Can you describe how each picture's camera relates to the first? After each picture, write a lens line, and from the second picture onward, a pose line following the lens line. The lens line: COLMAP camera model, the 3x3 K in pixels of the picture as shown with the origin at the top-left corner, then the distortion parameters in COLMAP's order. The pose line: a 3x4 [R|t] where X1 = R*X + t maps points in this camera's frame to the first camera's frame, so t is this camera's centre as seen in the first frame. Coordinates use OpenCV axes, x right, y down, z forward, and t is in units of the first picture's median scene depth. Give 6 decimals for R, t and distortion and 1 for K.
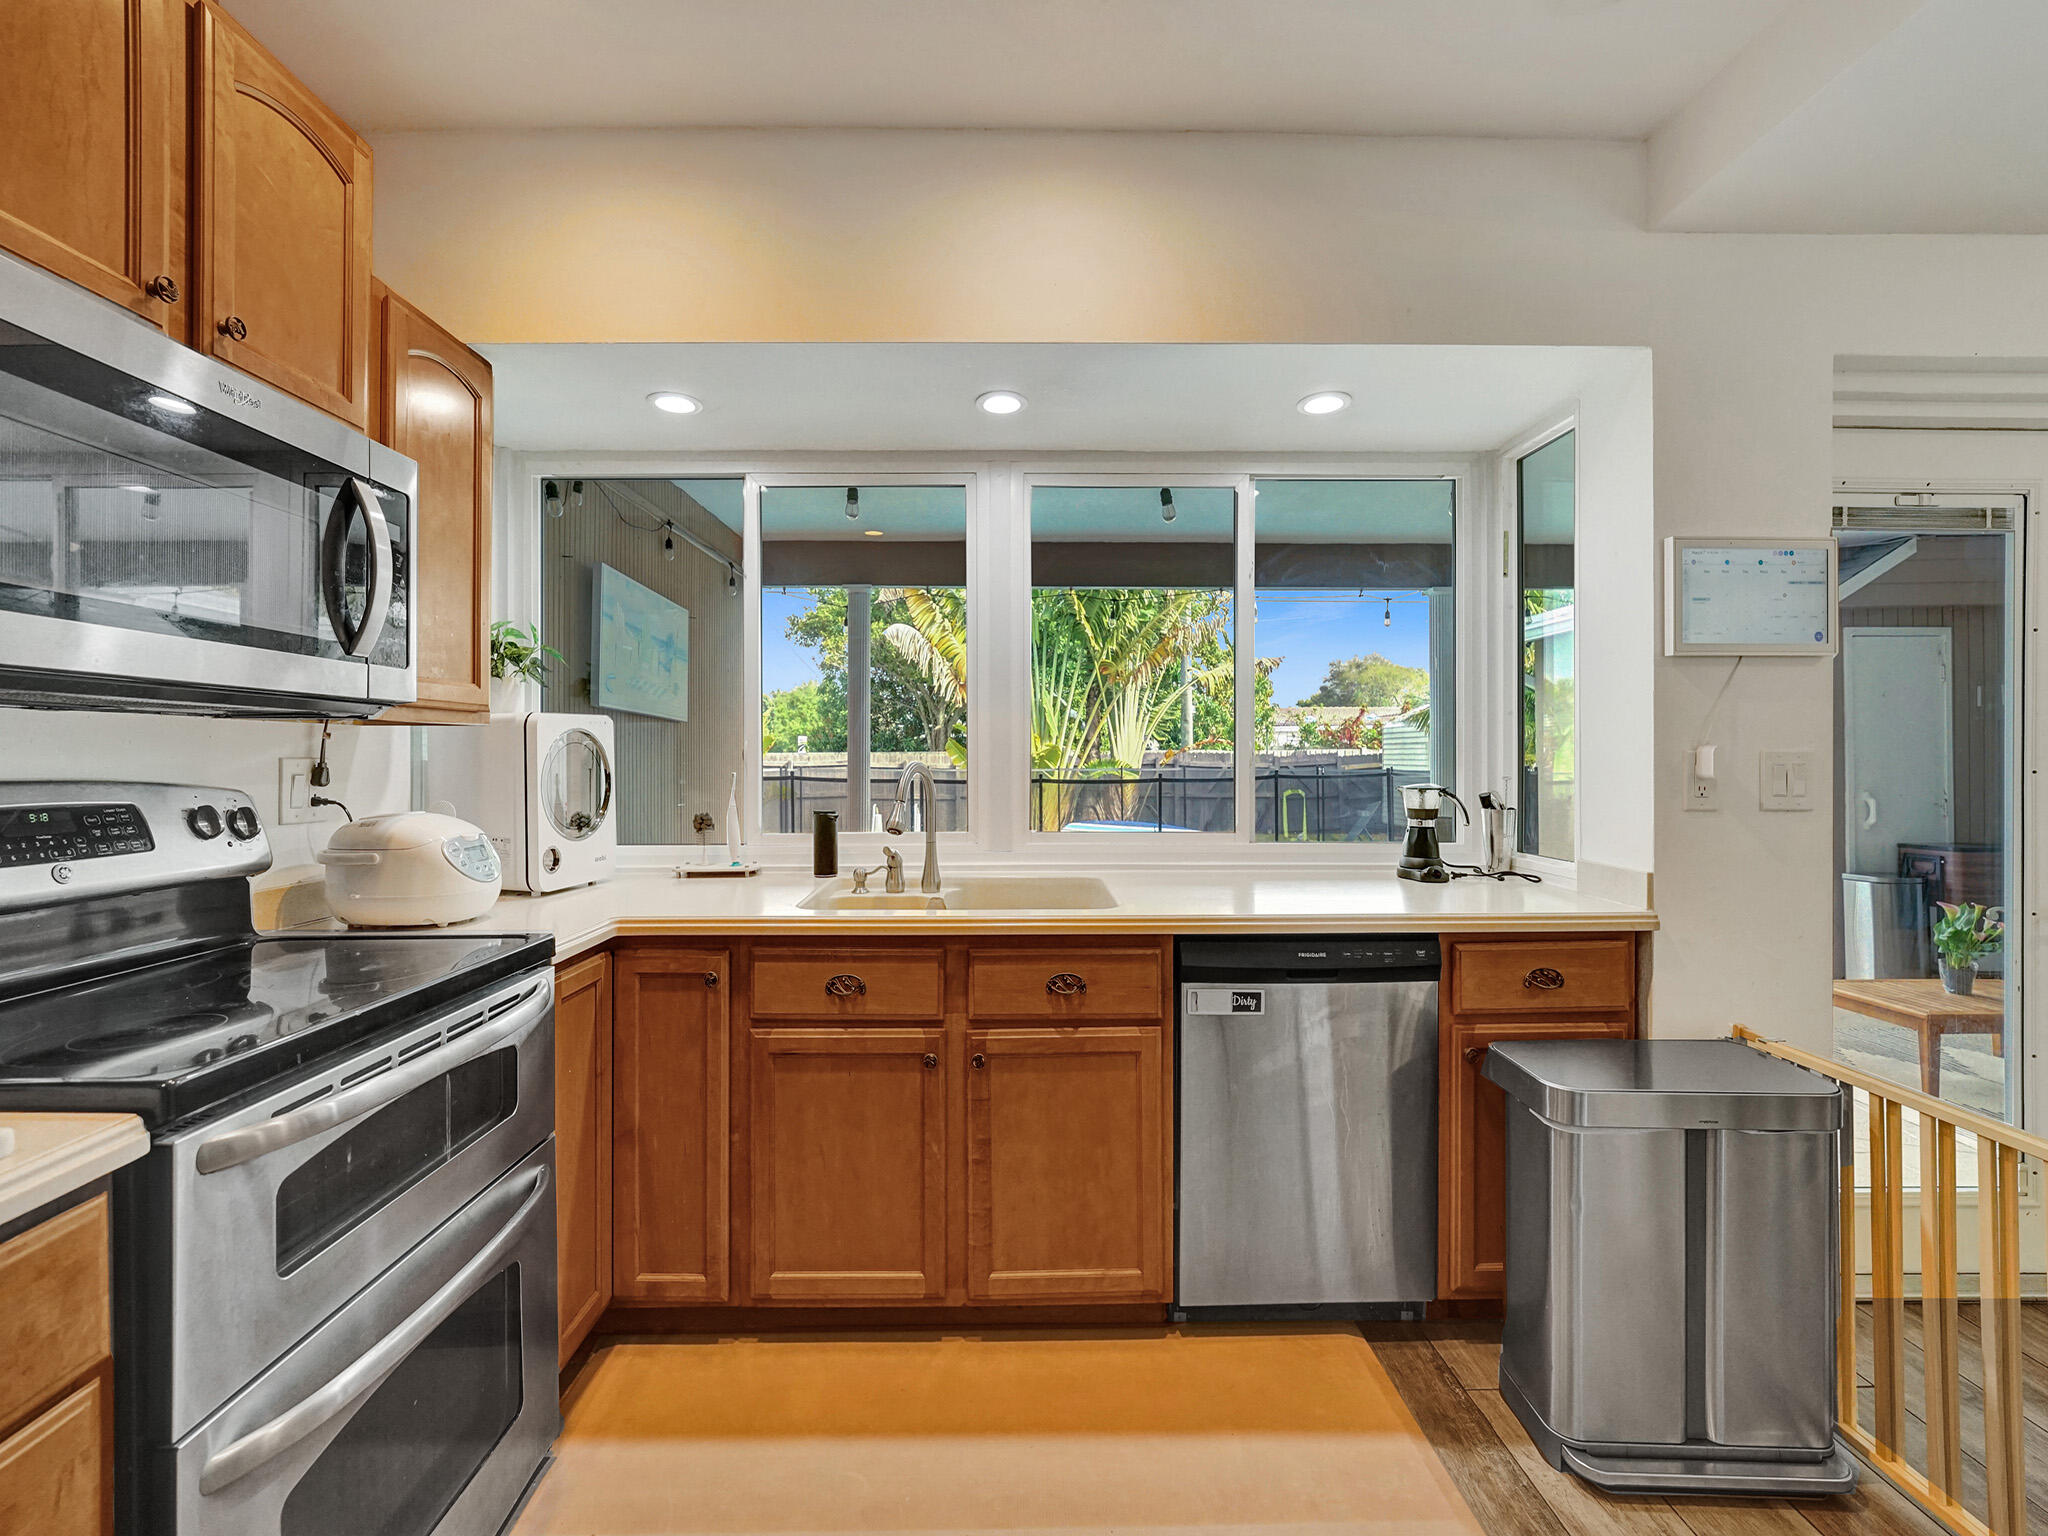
lens RADIAL K [[845.3, 0, 1024.9], [0, 845.3, 752.6], [0, 0, 1]] dist [-0.014657, 0.002400]
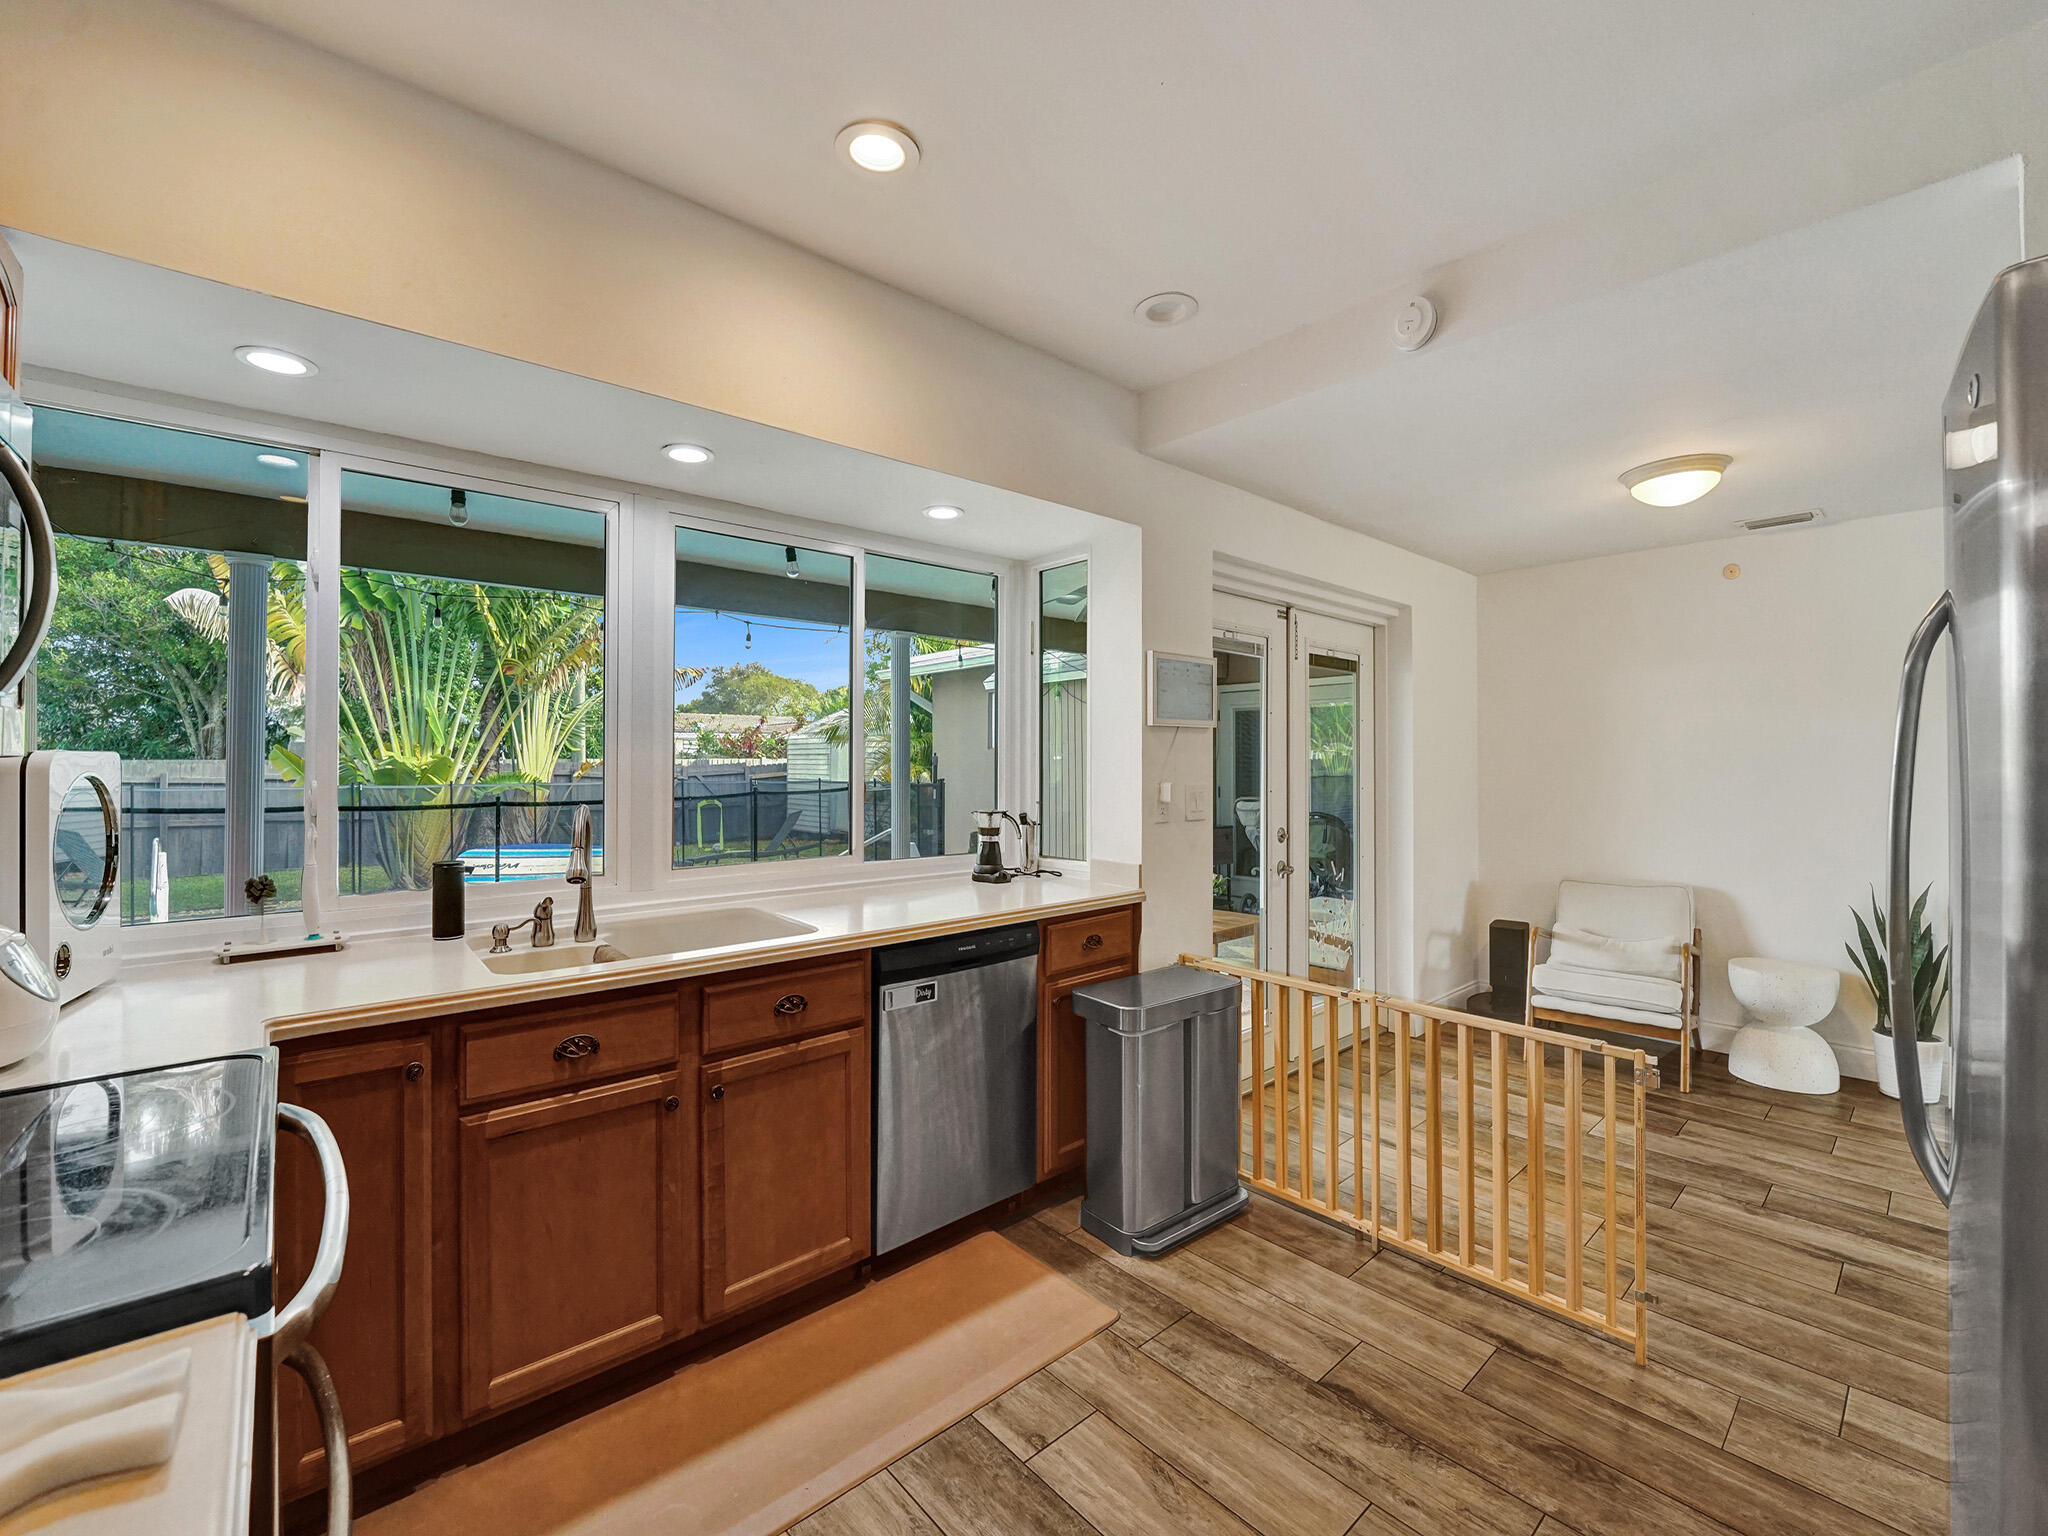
lens RADIAL K [[845.3, 0, 1018.0], [0, 845.3, 755.1], [0, 0, 1]] dist [-0.014657, 0.002400]
pose [[0.763536, 0.006904, 0.645728, -0.441066], [-0.004827, 0.999976, -0.004984, -0.051461], [-0.645747, 0.000688, 0.763551, -0.049636]]
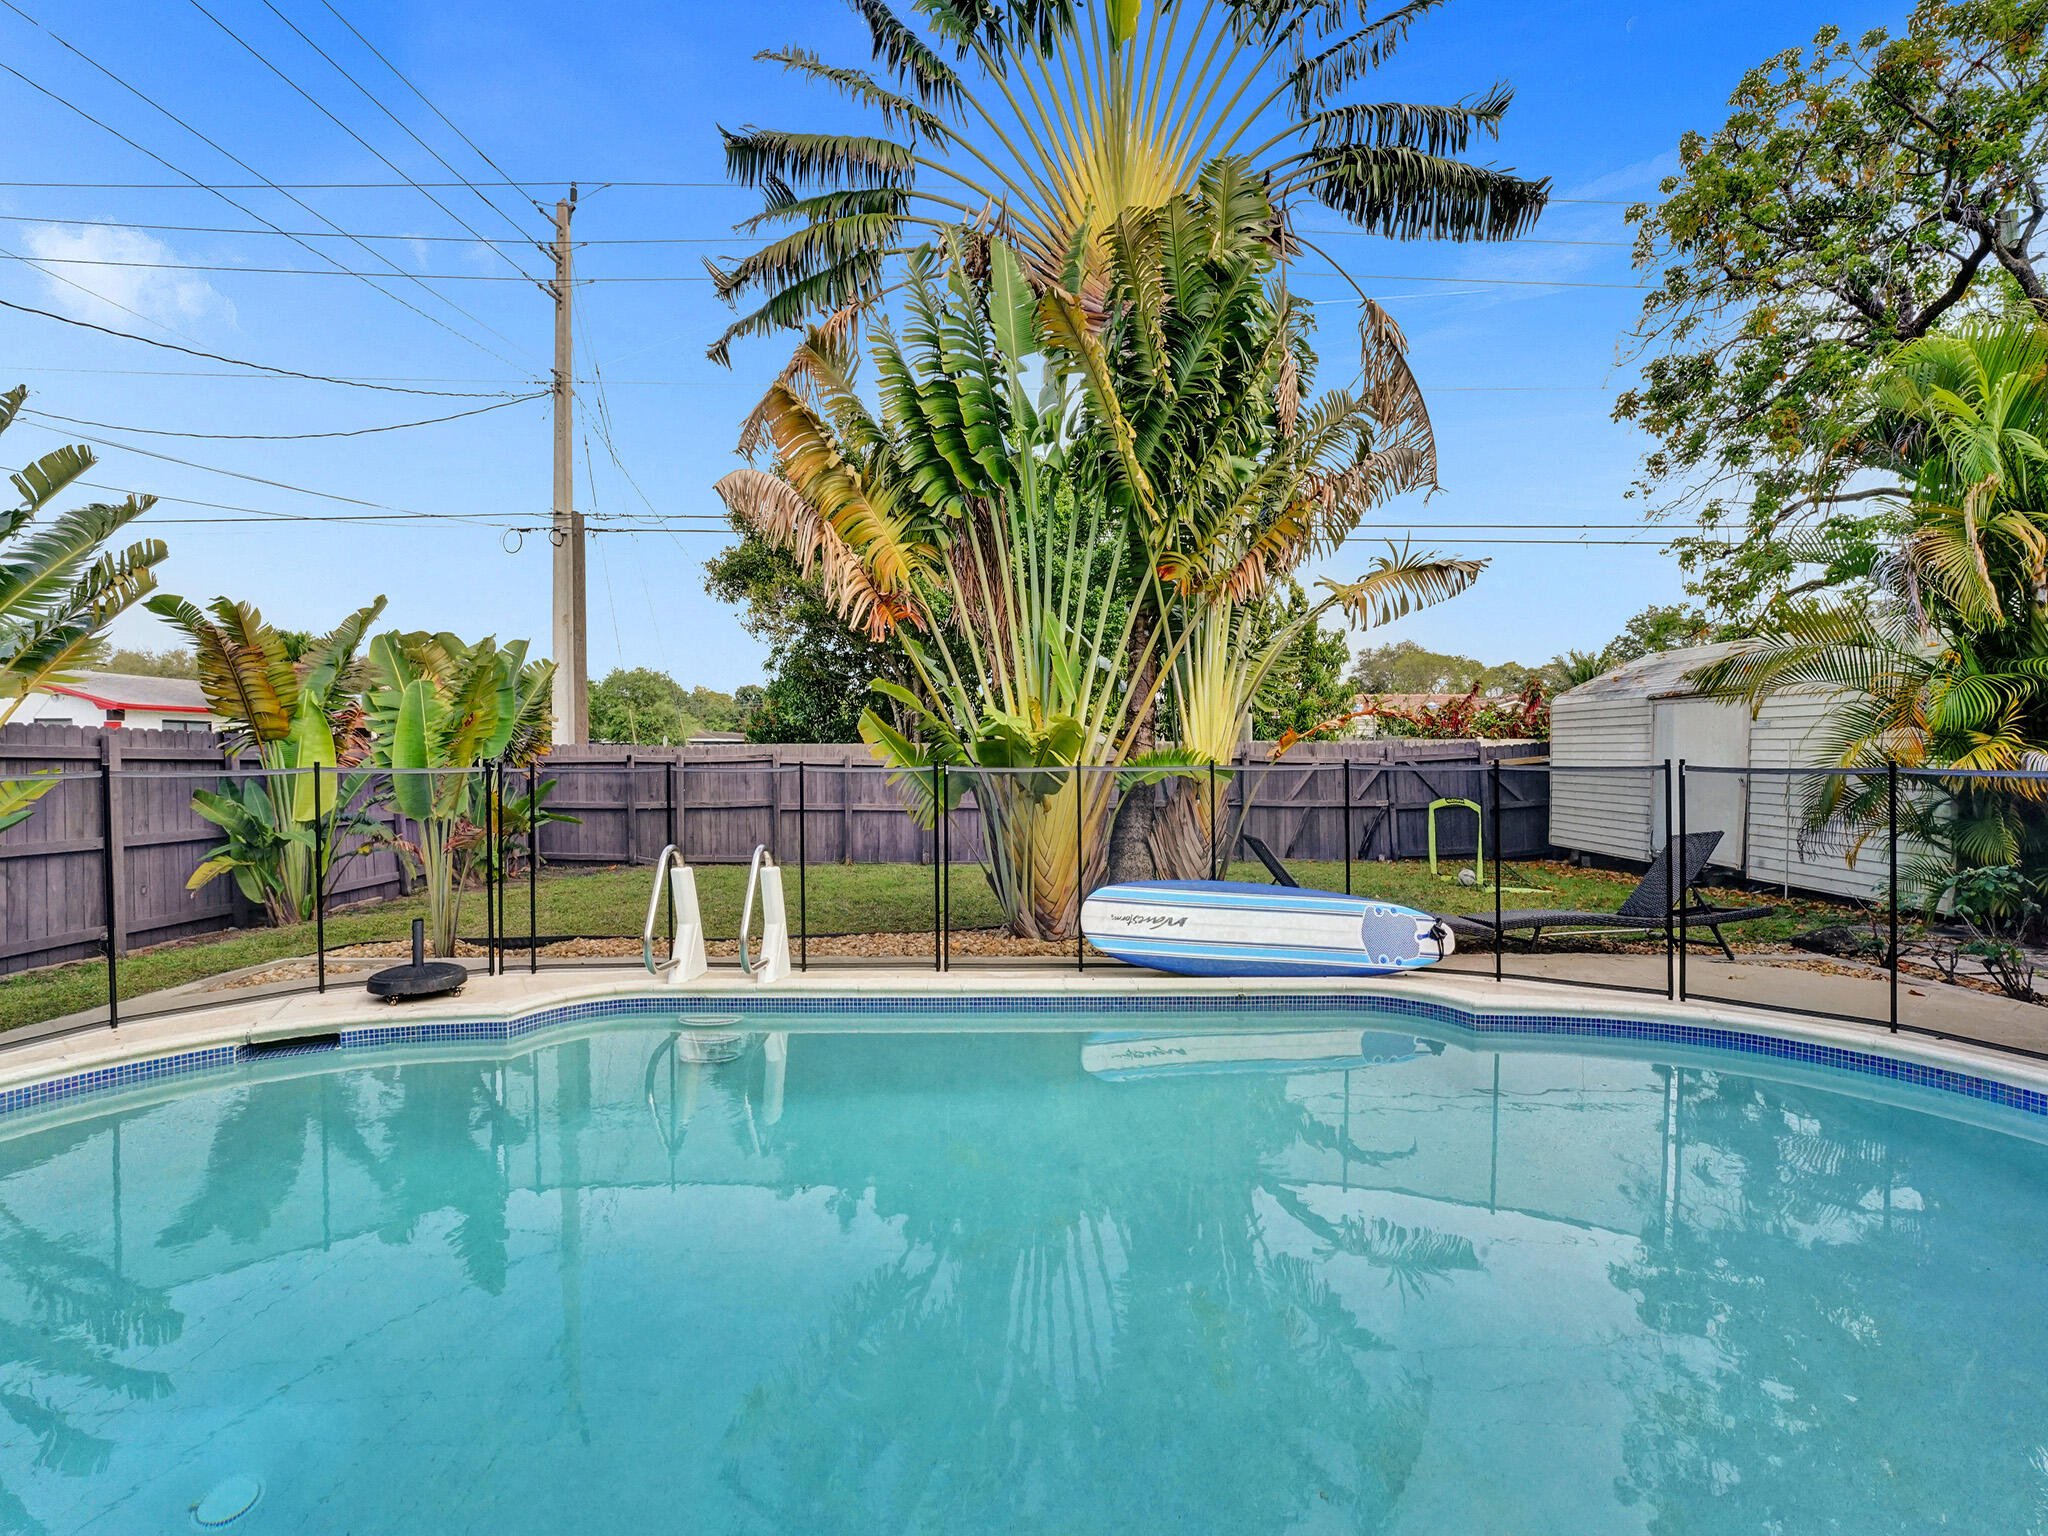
lens RADIAL K [[845.3, 0, 1018.0], [0, 845.3, 758.0], [0, 0, 1]] dist [-0.014657, 0.002400]
pose [[0.999852, -0.000673, -0.017200, 0.085445], [0.000847, 0.999948, 0.010150, 0.060929], [0.017192, -0.010163, 0.999801, 3.289820]]
